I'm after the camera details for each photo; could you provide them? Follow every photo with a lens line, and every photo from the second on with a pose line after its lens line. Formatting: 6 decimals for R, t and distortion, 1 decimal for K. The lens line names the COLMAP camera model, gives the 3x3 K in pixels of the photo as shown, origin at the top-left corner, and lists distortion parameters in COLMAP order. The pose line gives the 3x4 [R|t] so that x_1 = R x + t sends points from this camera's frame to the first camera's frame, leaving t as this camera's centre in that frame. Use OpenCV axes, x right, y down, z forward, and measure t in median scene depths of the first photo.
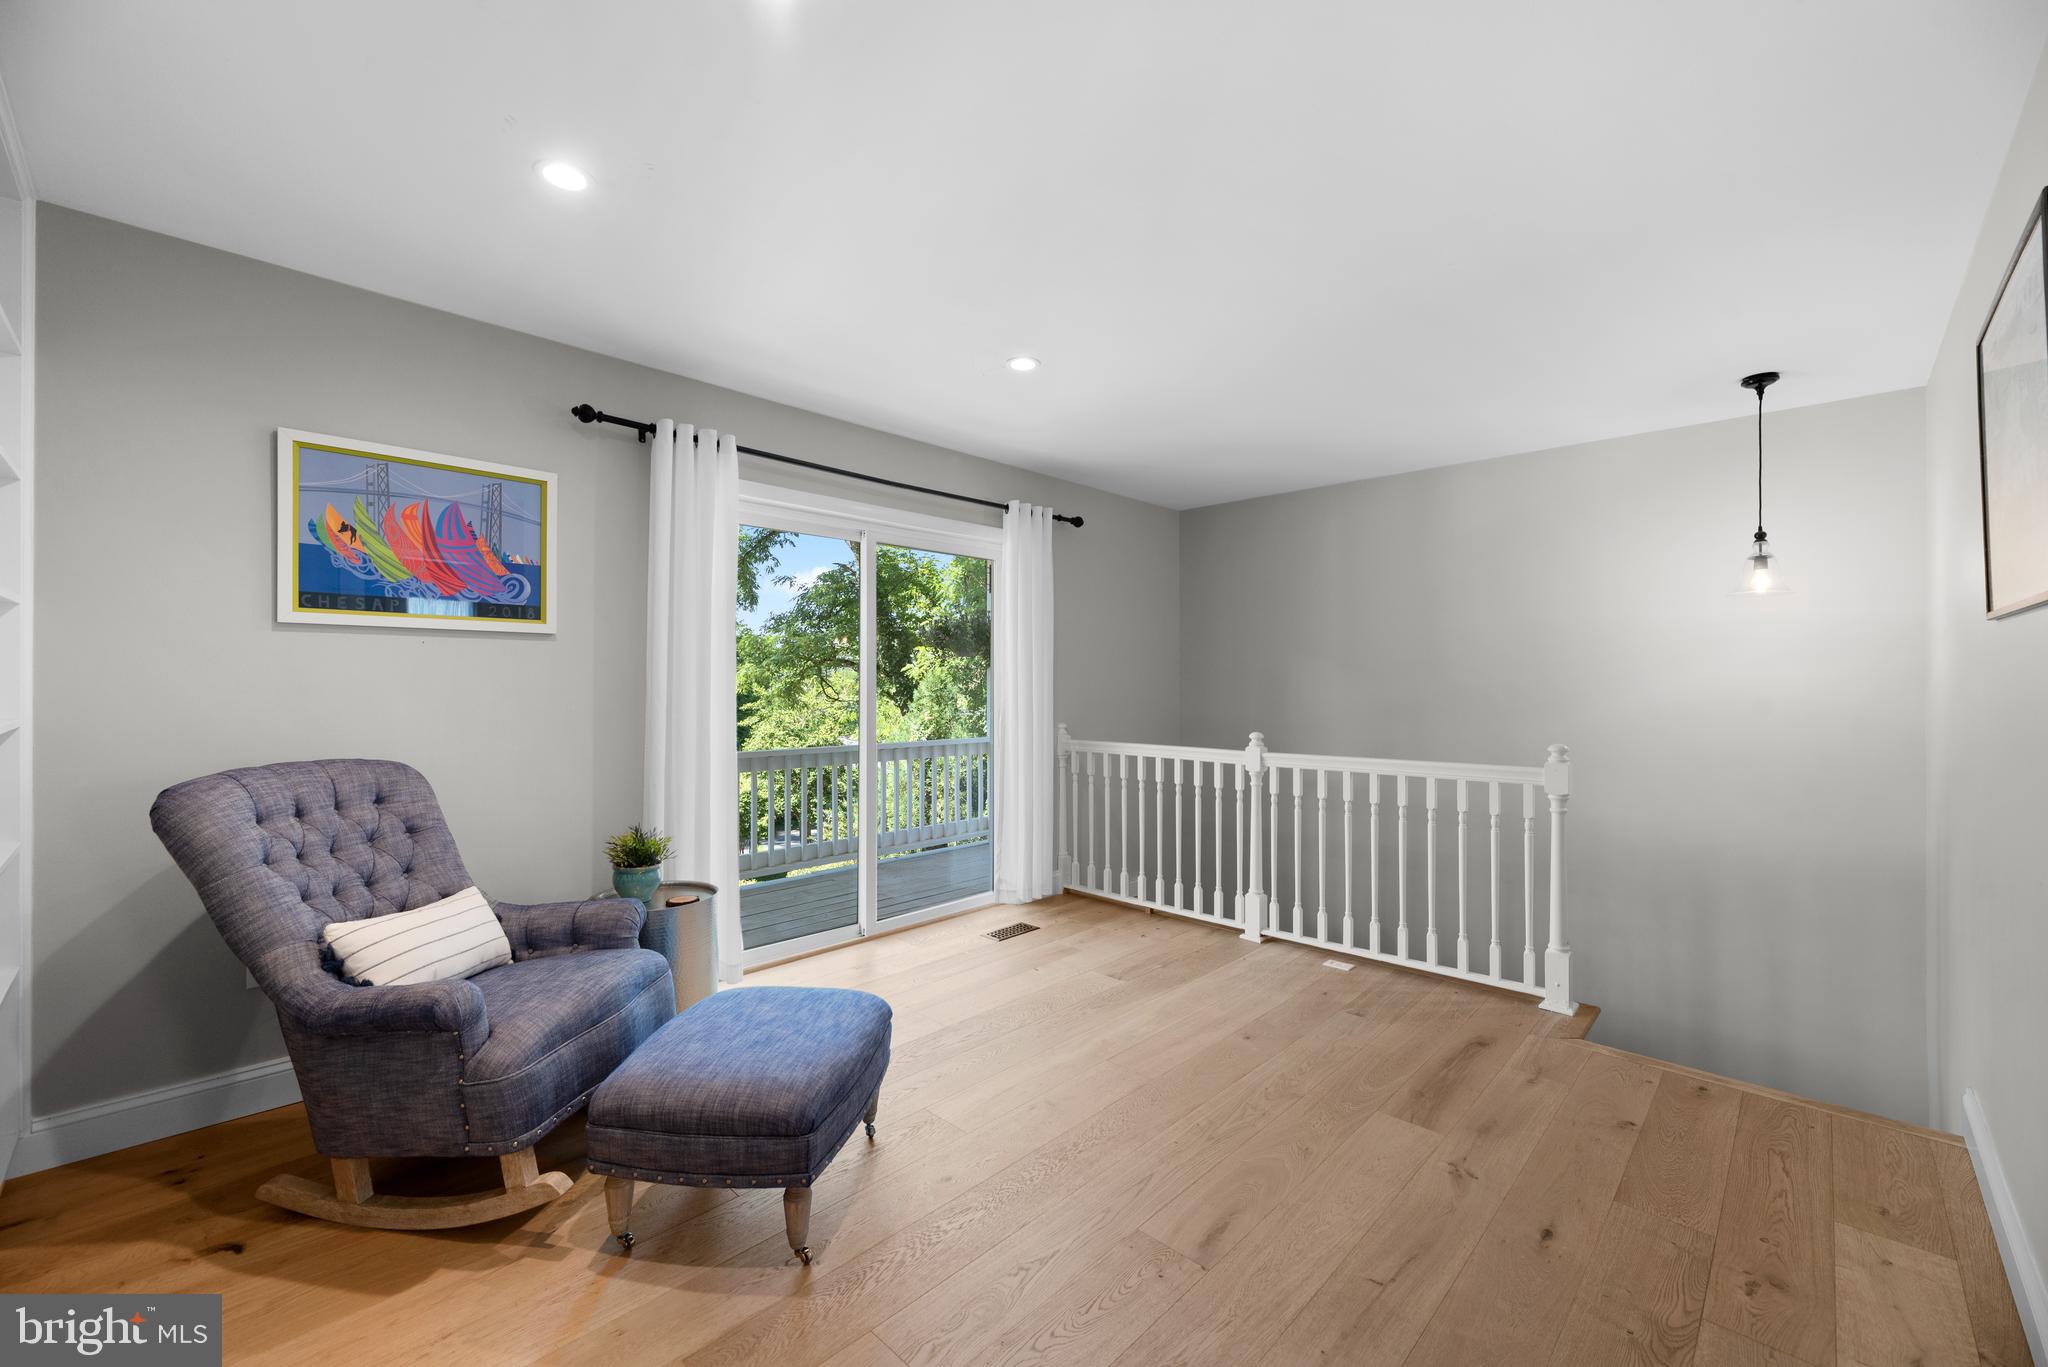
lens RADIAL K [[833.0, 0, 1030.2], [0, 833.0, 684.3], [0, 0, 1]] dist [0.000962, 0.000220]
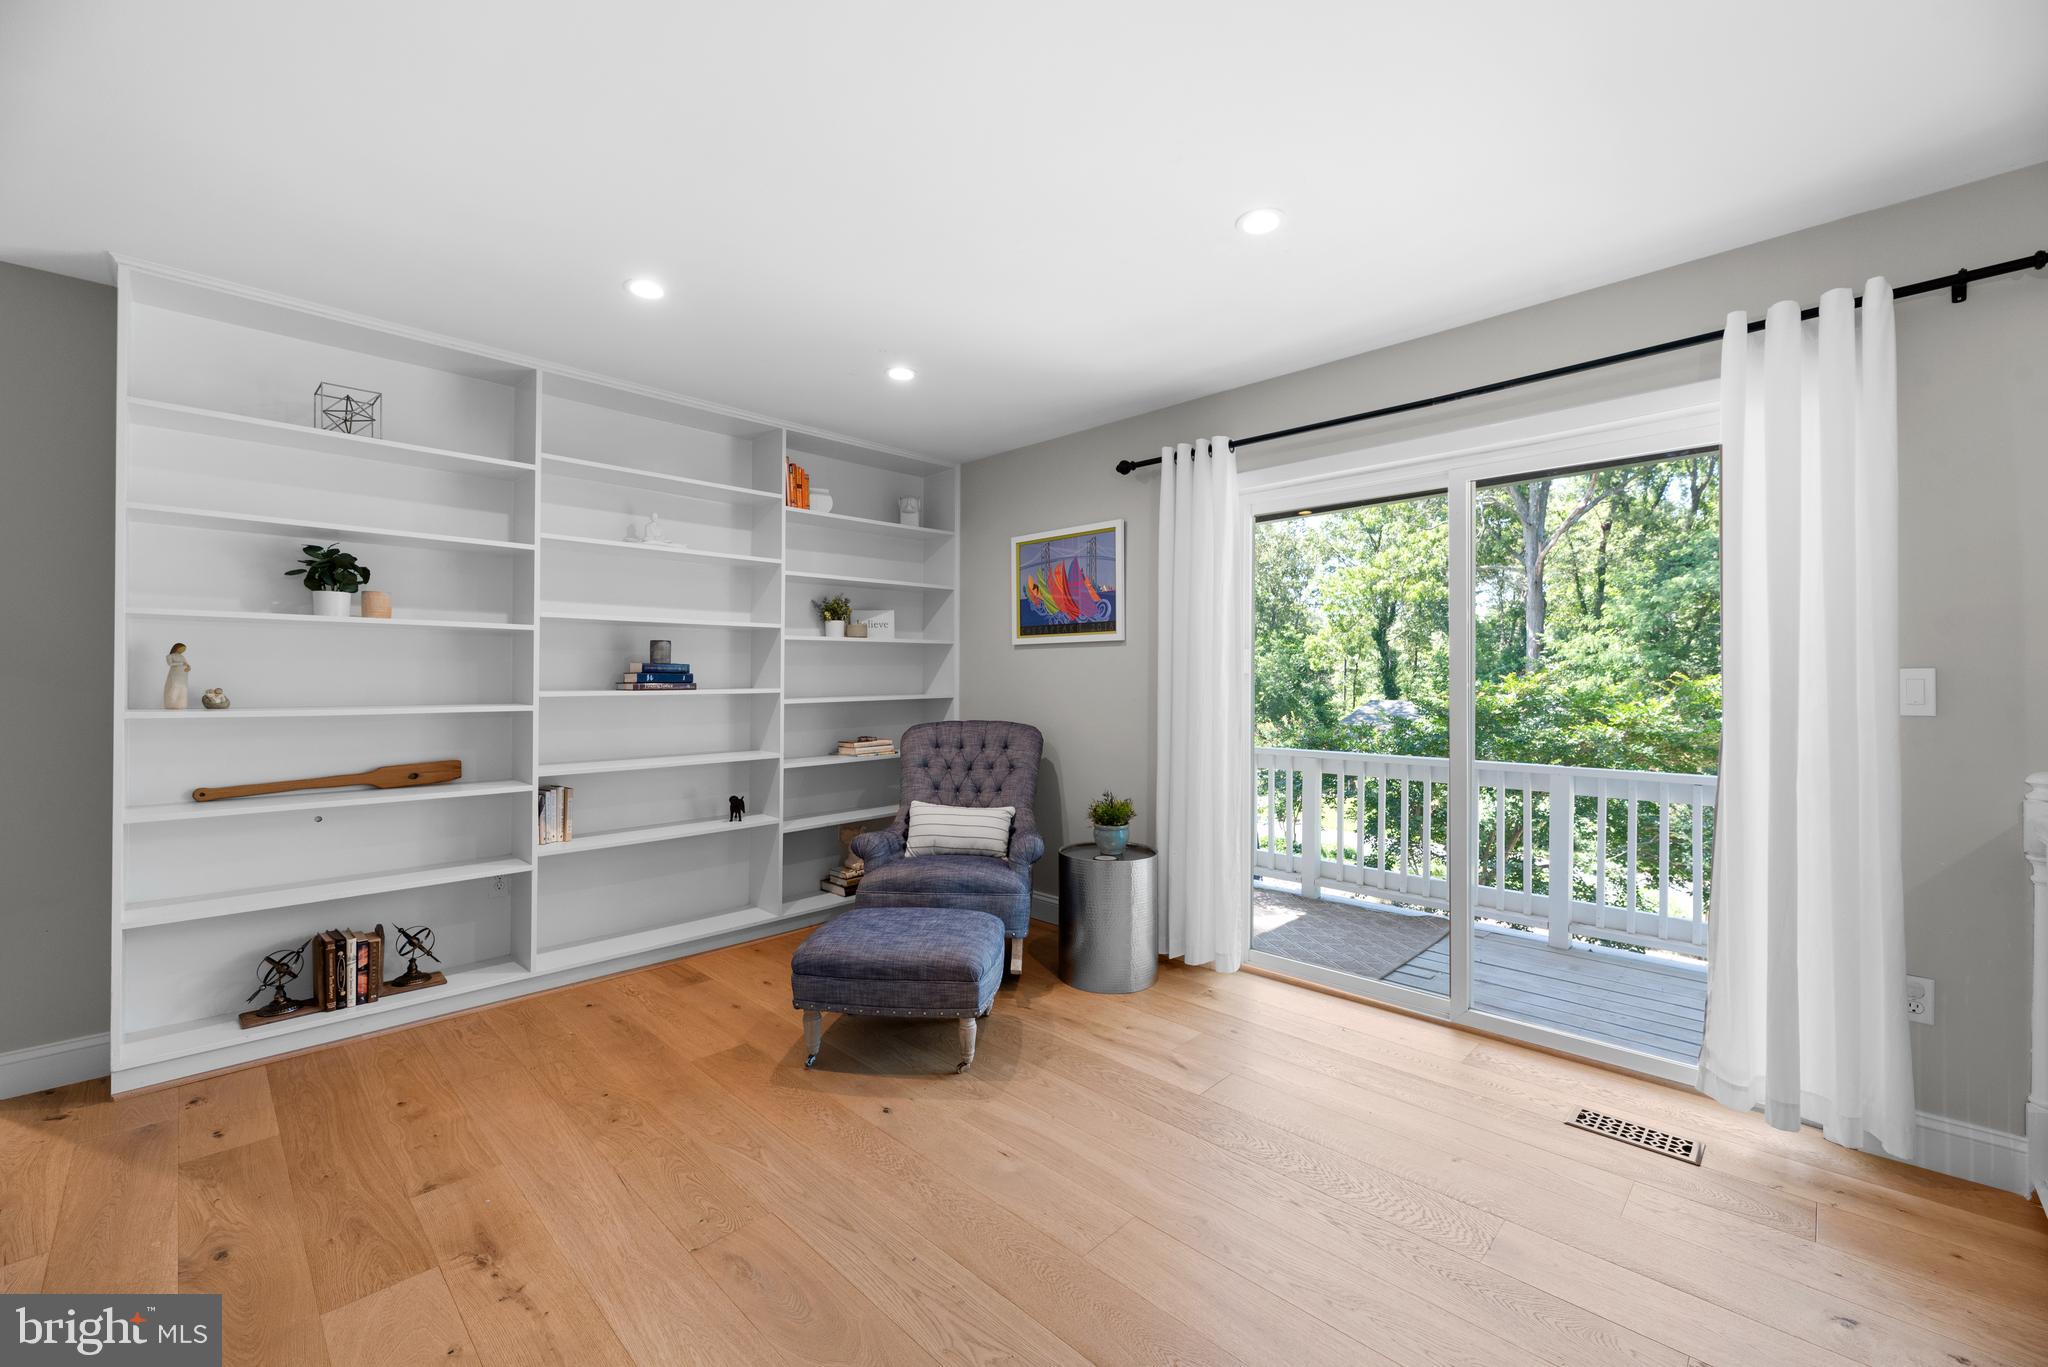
lens RADIAL K [[833.0, 0, 1027.1], [0, 833.0, 679.8], [0, 0, 1]] dist [0.000962, 0.000220]
pose [[-0.014940, -0.006191, -0.999869, 0.796917], [-0.004640, 0.999970, -0.006122, 0.010673], [0.999878, 0.004548, -0.014968, 0.928441]]
